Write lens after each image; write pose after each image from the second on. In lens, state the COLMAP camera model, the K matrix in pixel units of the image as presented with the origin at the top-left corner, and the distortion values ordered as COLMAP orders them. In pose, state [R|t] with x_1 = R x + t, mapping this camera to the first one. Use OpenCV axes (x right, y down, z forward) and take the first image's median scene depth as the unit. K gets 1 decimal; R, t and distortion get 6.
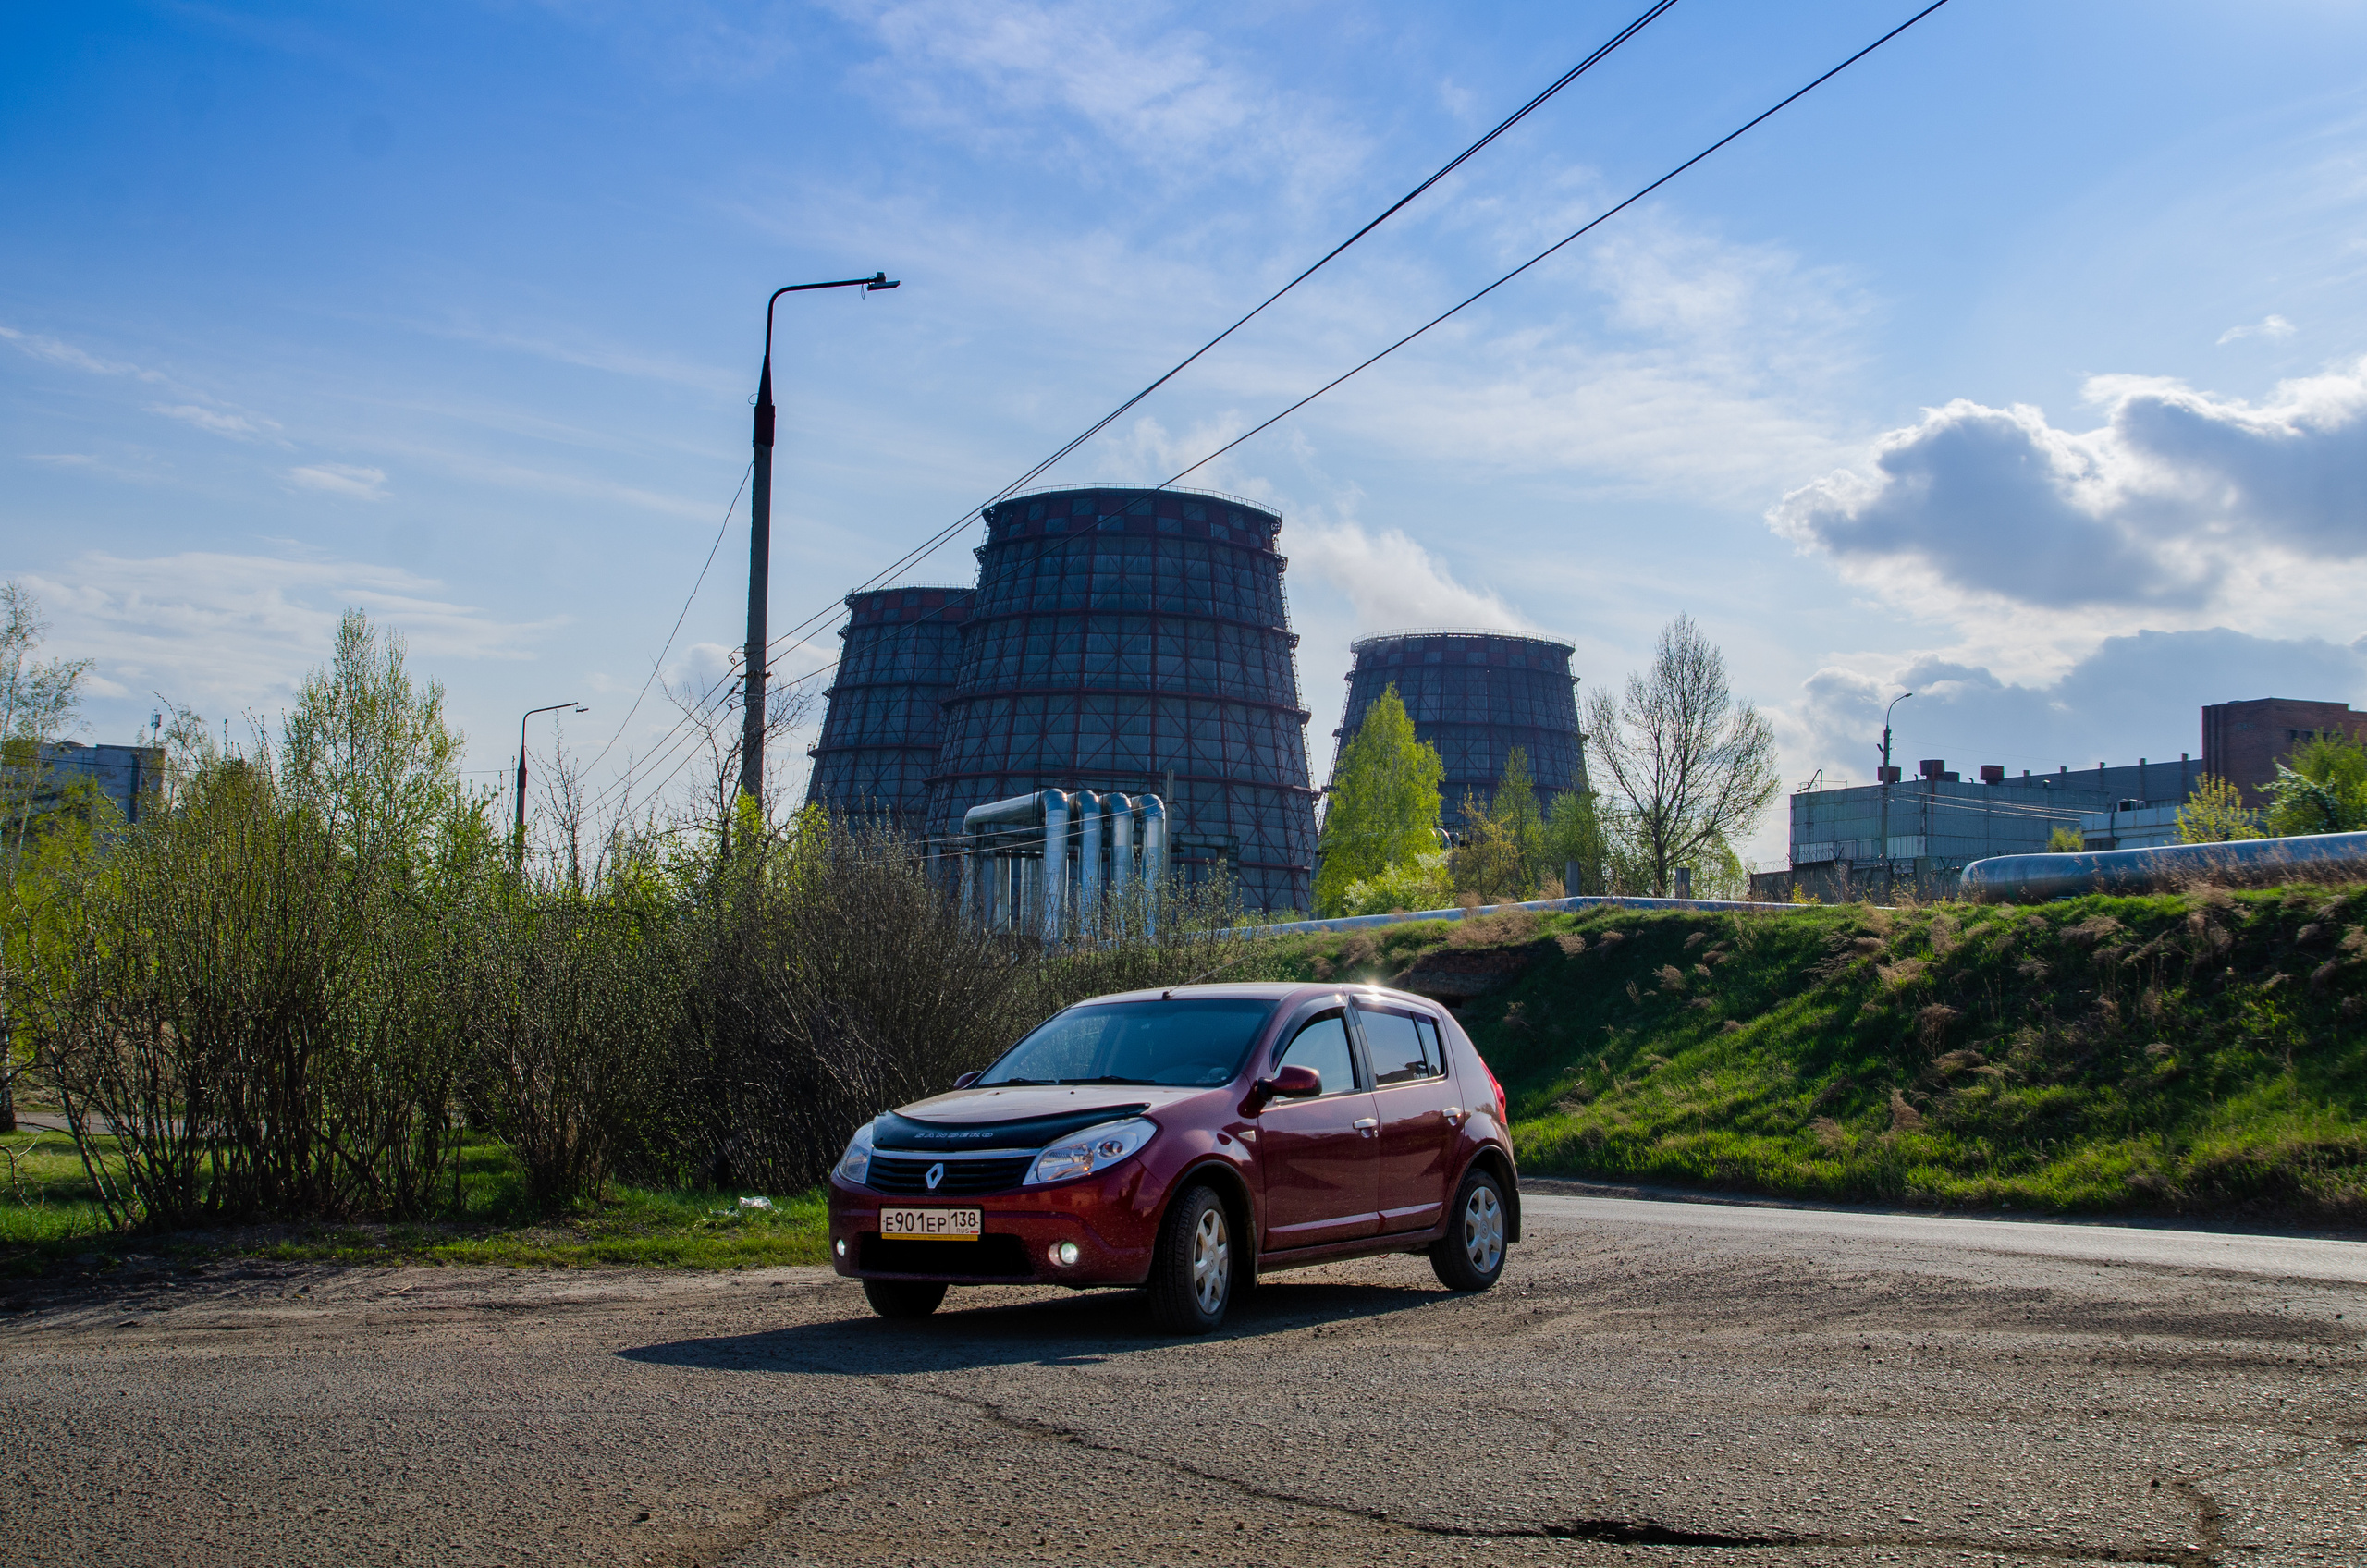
lens RADIAL K [[2486.3, 0, 1178.3], [0, 2486.3, 784.2], [0, 0, 1]] dist [0.002659, 0.000000]
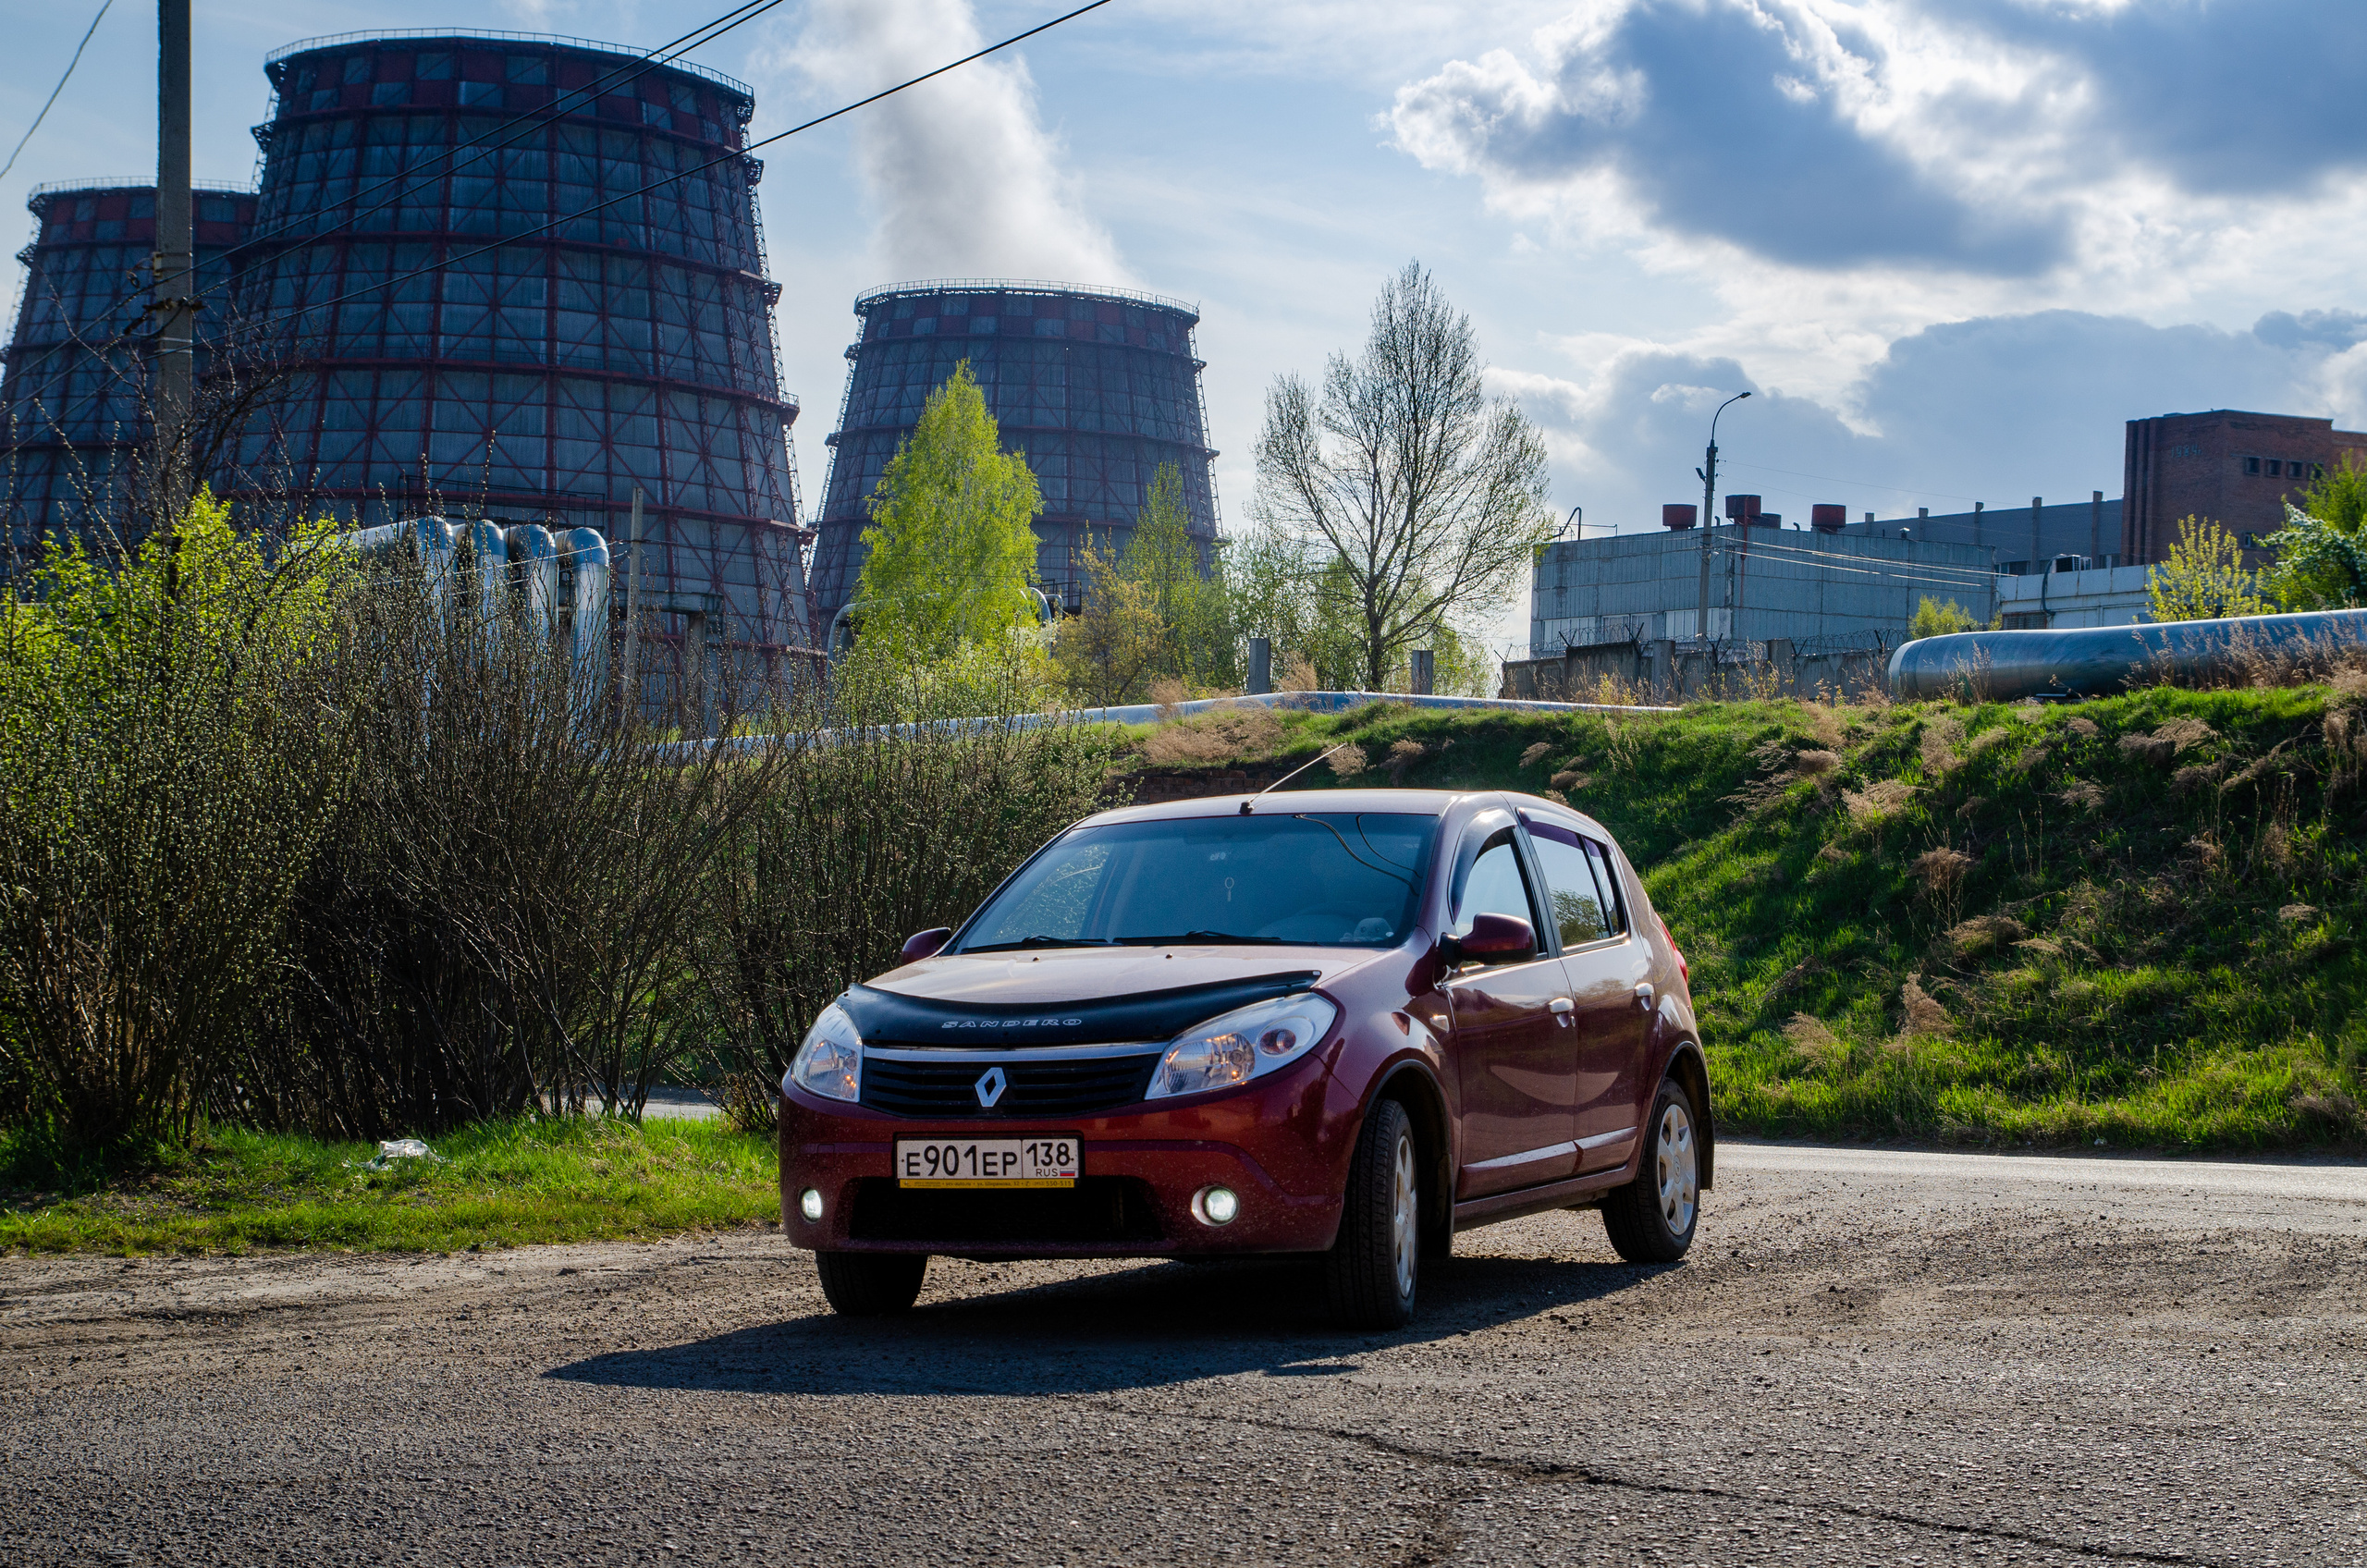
lens RADIAL K [[3829.2, 0, 1187.7], [0, 3829.2, 774.4], [0, 0, 1]] dist [0.122855, 0.000000]
pose [[0.986630, 0.004062, 0.162928, -0.069848], [-0.014739, 0.997817, 0.064376, 0.005220], [-0.162311, -0.065917, 0.984536, 0.014462]]
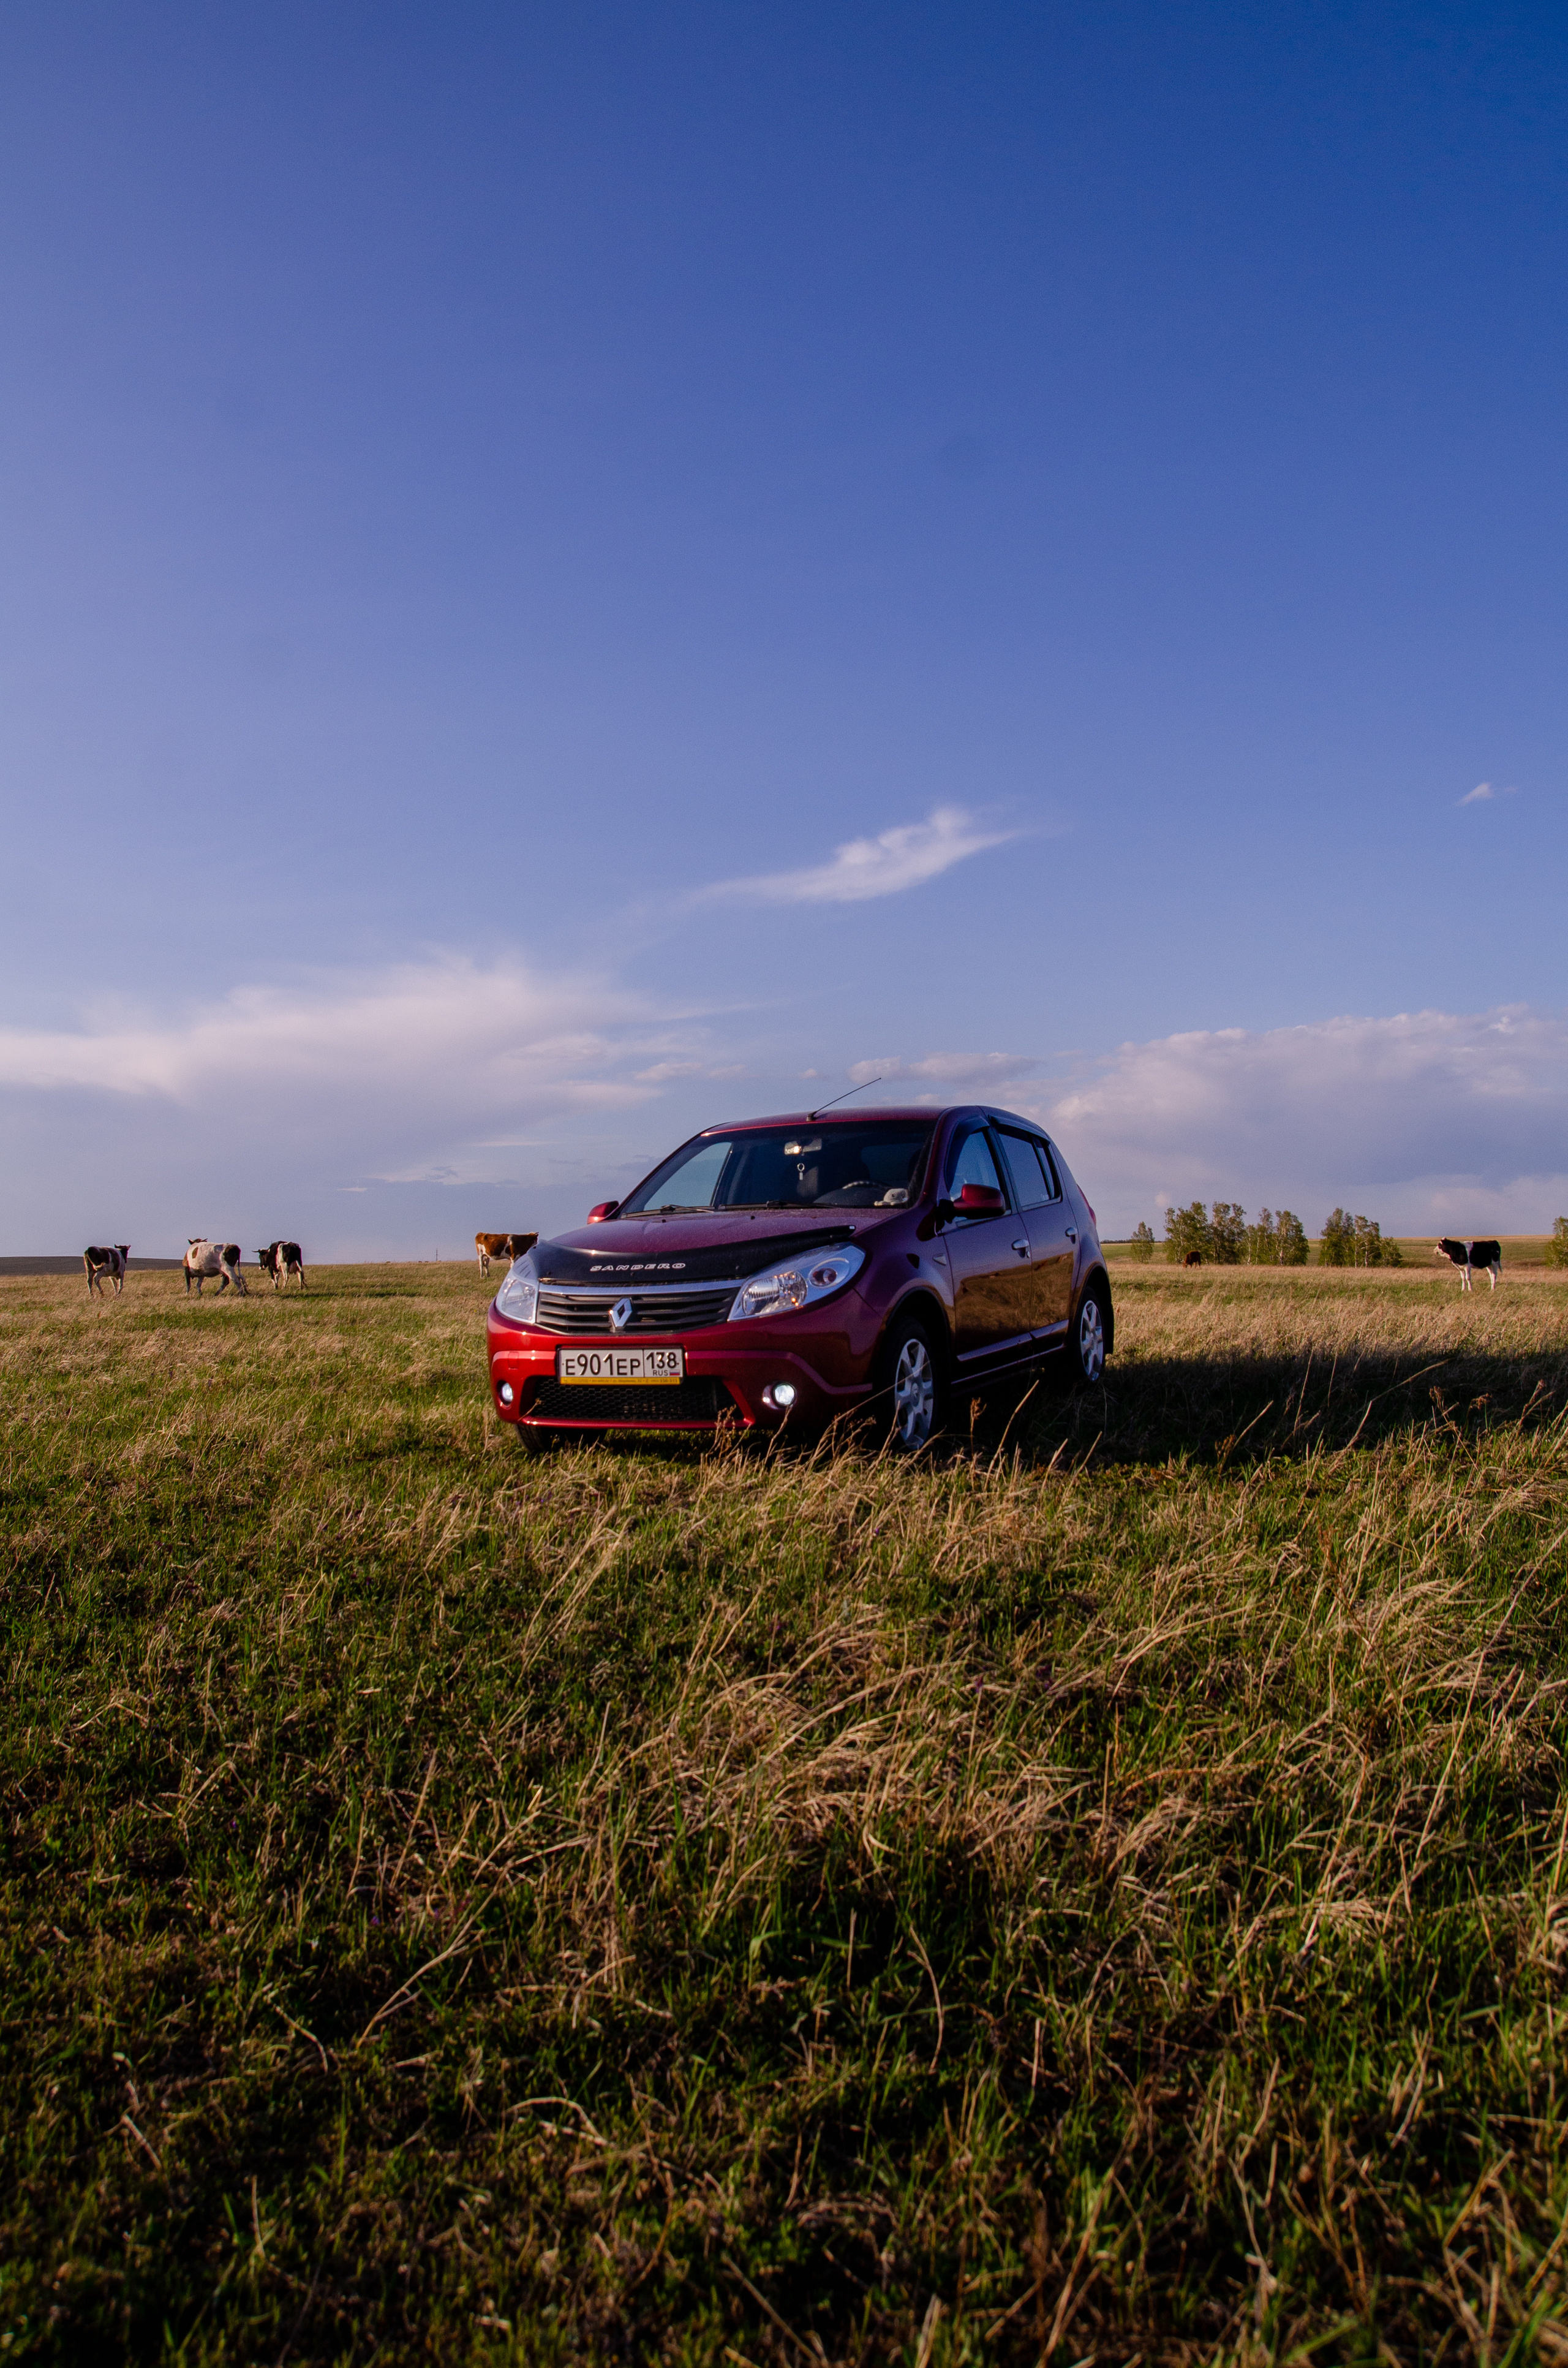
lens RADIAL K [[1769.0, 0, 776.8], [0, 1769.0, 1189.9], [0, 0, 1]] dist [-0.005222, -0.000091]
pose [[0.991219, -0.020470, 0.130639, -0.042167], [0.007125, 0.994778, 0.101812, 0.016636], [-0.132041, -0.099987, 0.986189, 0.125005]]
